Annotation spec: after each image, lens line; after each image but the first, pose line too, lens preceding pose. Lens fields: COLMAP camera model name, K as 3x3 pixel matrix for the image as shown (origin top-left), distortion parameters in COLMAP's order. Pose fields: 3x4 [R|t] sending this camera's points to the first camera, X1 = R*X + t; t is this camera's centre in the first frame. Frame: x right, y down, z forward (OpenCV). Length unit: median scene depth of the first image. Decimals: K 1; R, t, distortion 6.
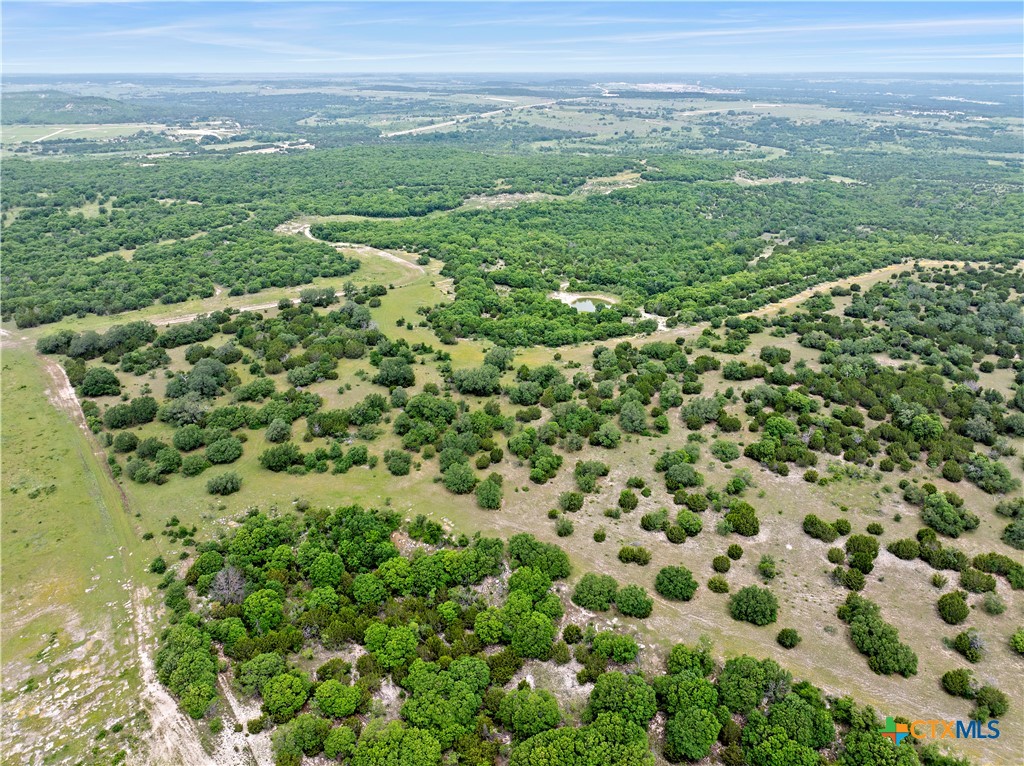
lens RADIAL K [[741.6, 0, 519.0], [0, 741.6, 383.4], [0, 0, 1]] dist [-0.038623, -0.004543]
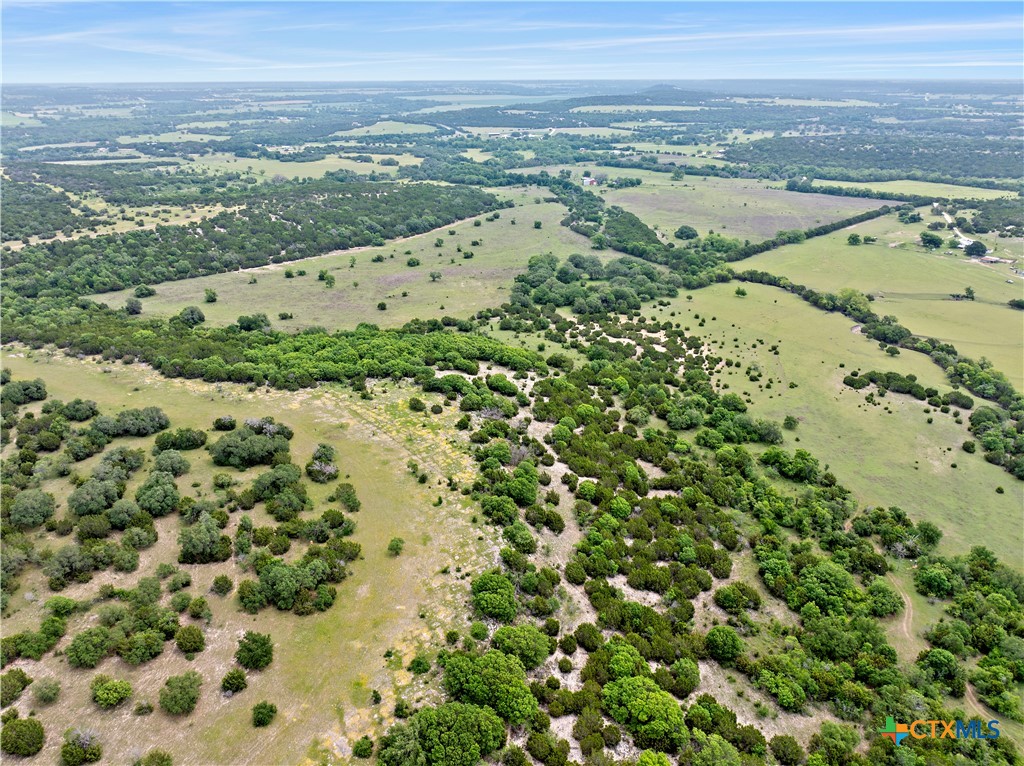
lens RADIAL K [[729.1, 0, 514.3], [0, 729.1, 381.9], [0, 0, 1]] dist [-0.034624, -0.001985]
pose [[-0.025144, -0.388111, 0.921269, 0.027323], [0.407153, 0.837688, 0.364013, -0.049911], [-0.913014, 0.384250, 0.136958, 0.208180]]
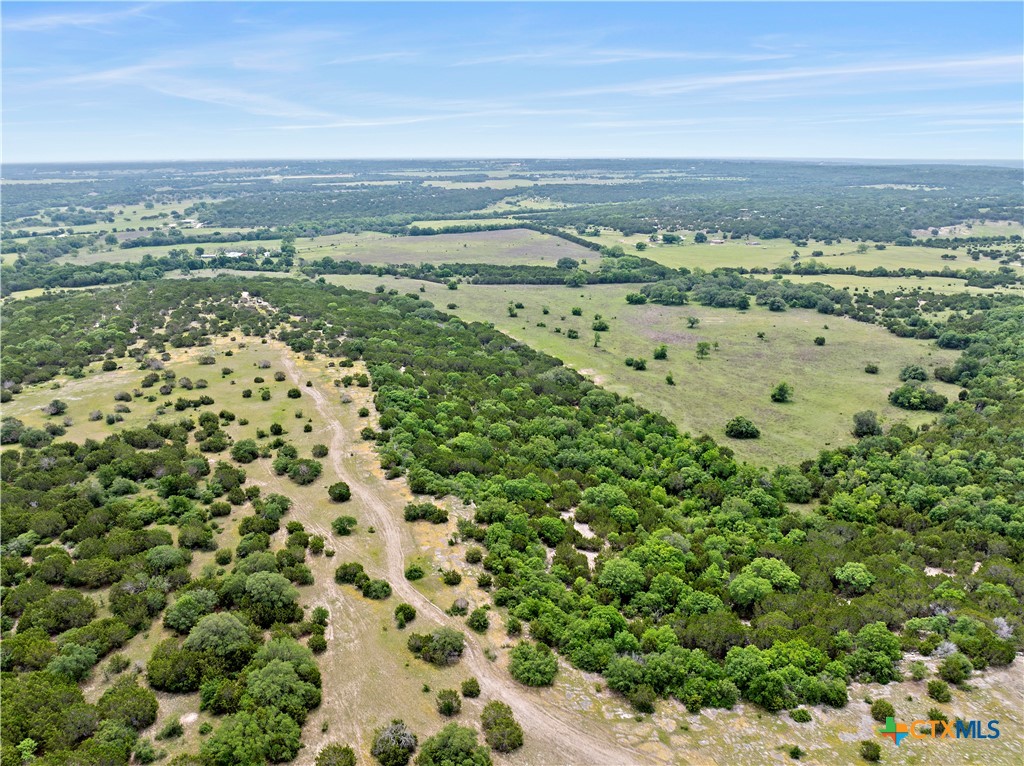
lens RADIAL K [[726.9, 0, 503.9], [0, 726.9, 382.7], [0, 0, 1]] dist [-0.033074, -0.004836]
pose [[-0.930726, -0.100811, 0.351548, 1.921116], [0.156135, 0.759720, 0.631227, -0.751698], [-0.330713, 0.642388, -0.691351, 2.139556]]
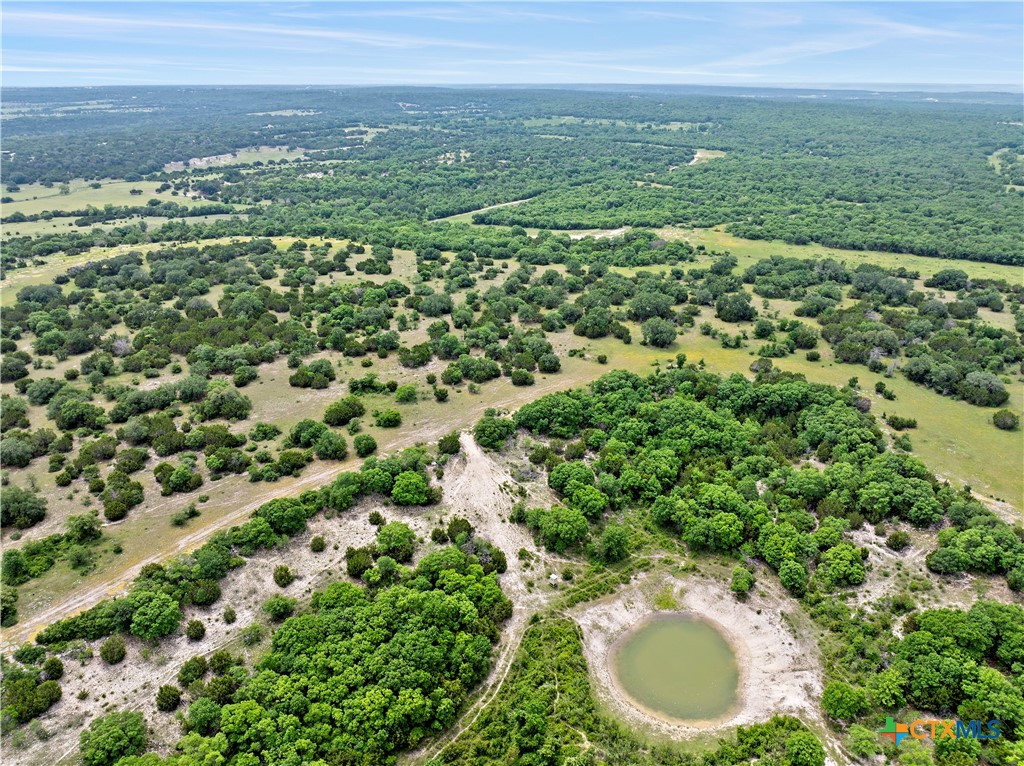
lens RADIAL K [[717.4, 0, 512.0], [0, 717.4, 383.0], [0, 0, 1]] dist [-0.038383, -0.002284]
pose [[-0.975868, 0.089121, -0.199346, 0.409277], [-0.085600, 0.683720, 0.724707, -0.765158], [0.200883, 0.724282, -0.659591, 2.067381]]
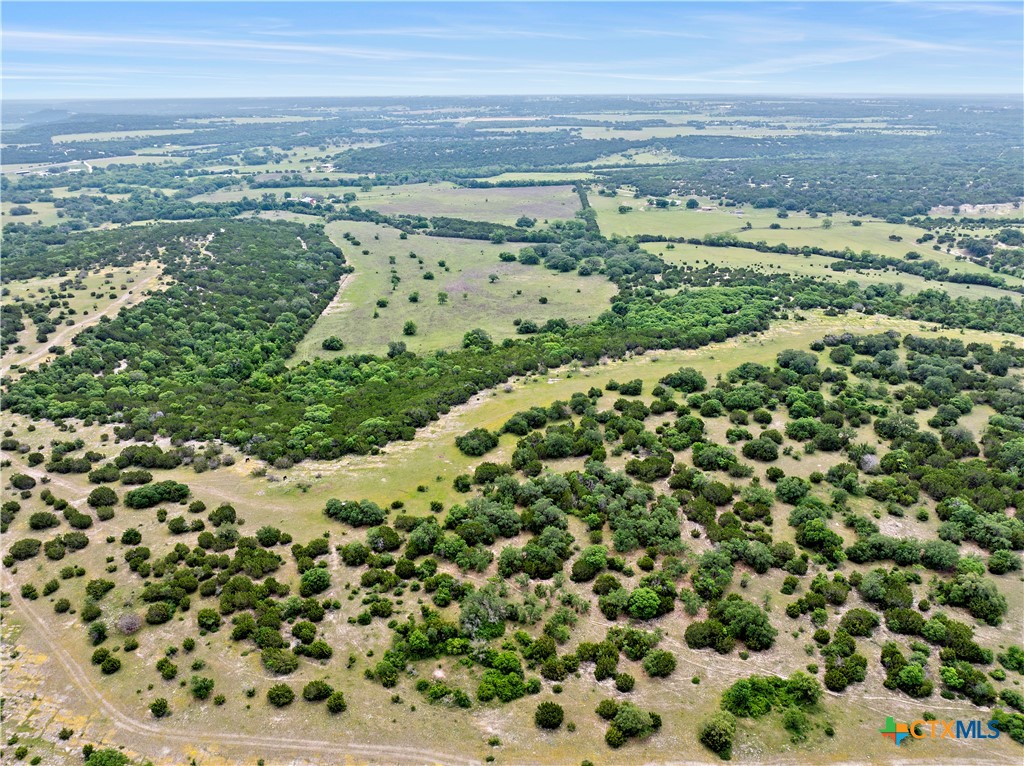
lens RADIAL K [[730.1, 0, 497.1], [0, 730.1, 381.1], [0, 0, 1]] dist [-0.040373, 0.006698]
pose [[-0.746735, -0.240776, 0.620011, 0.542069], [0.277559, 0.734324, 0.619458, -0.867807], [-0.604440, 0.634661, -0.481516, 1.971004]]
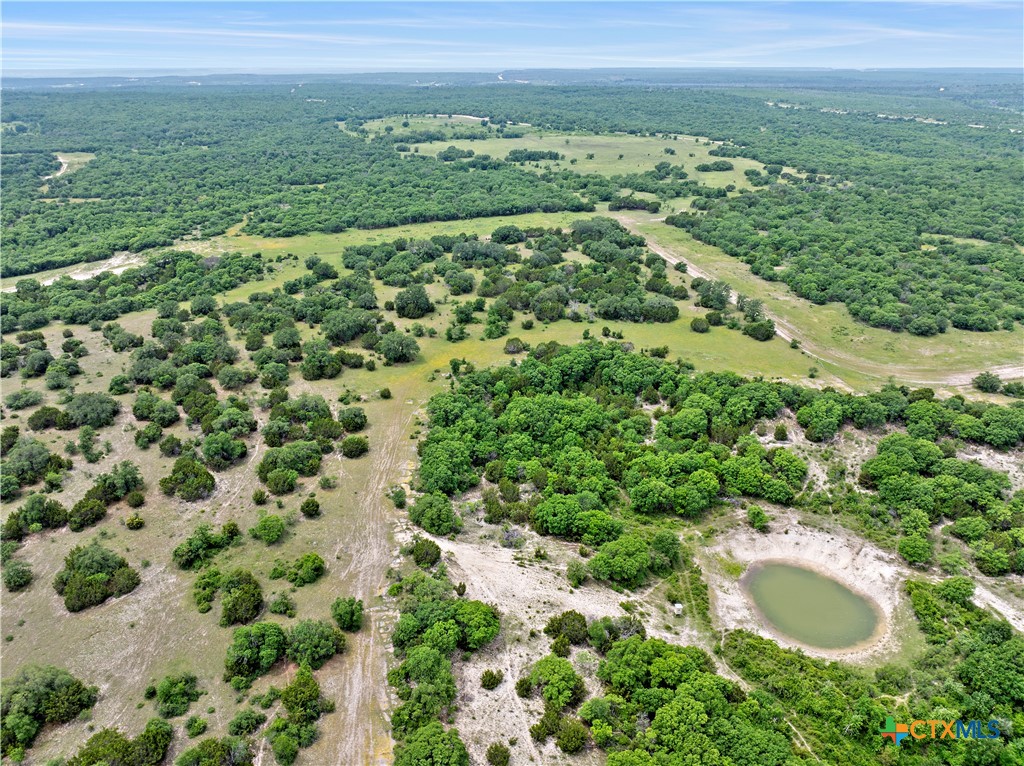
lens RADIAL K [[733.2, 0, 508.0], [0, 733.2, 369.8], [0, 0, 1]] dist [-0.040410, 0.000836]
pose [[-0.417757, 0.358734, -0.834739, 0.757845], [-0.364725, 0.775258, 0.515703, -0.596144], [0.832138, 0.519889, -0.193031, 1.670636]]
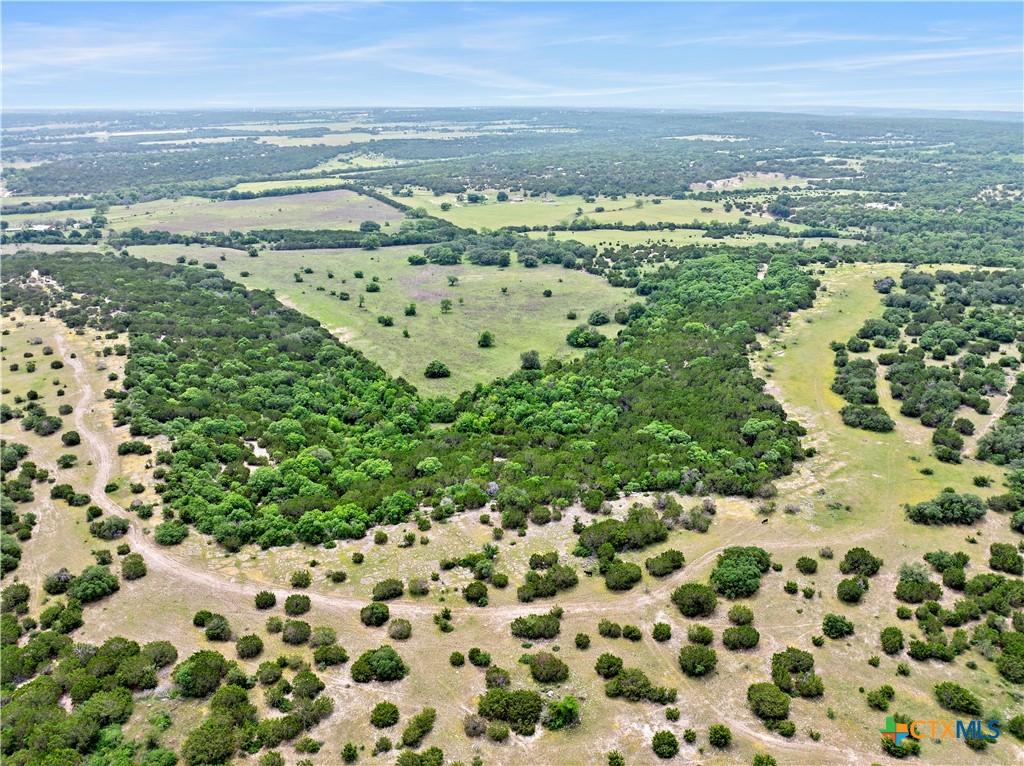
lens RADIAL K [[724.4, 0, 505.0], [0, 724.4, 383.1], [0, 0, 1]] dist [-0.040628, 0.003259]
pose [[-0.981680, -0.061707, 0.180268, 1.578189], [0.084779, 0.705829, 0.703291, -0.908001], [-0.170636, 0.705690, -0.687667, 2.265923]]
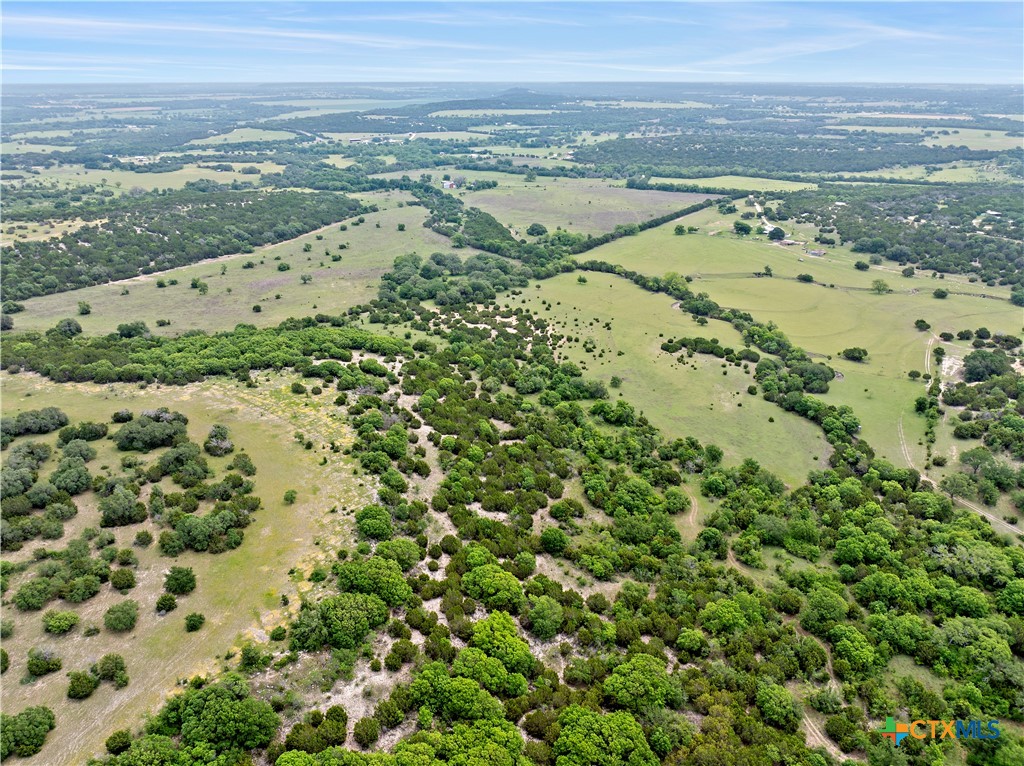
lens RADIAL K [[716.5, 0, 523.9], [0, 716.5, 385.2], [0, 0, 1]] dist [-0.034648, -0.000392]
pose [[-0.216204, -0.385979, 0.896814, -0.168306], [0.394829, 0.805518, 0.441872, -0.078436], [-0.892954, 0.449622, -0.021760, 0.181279]]
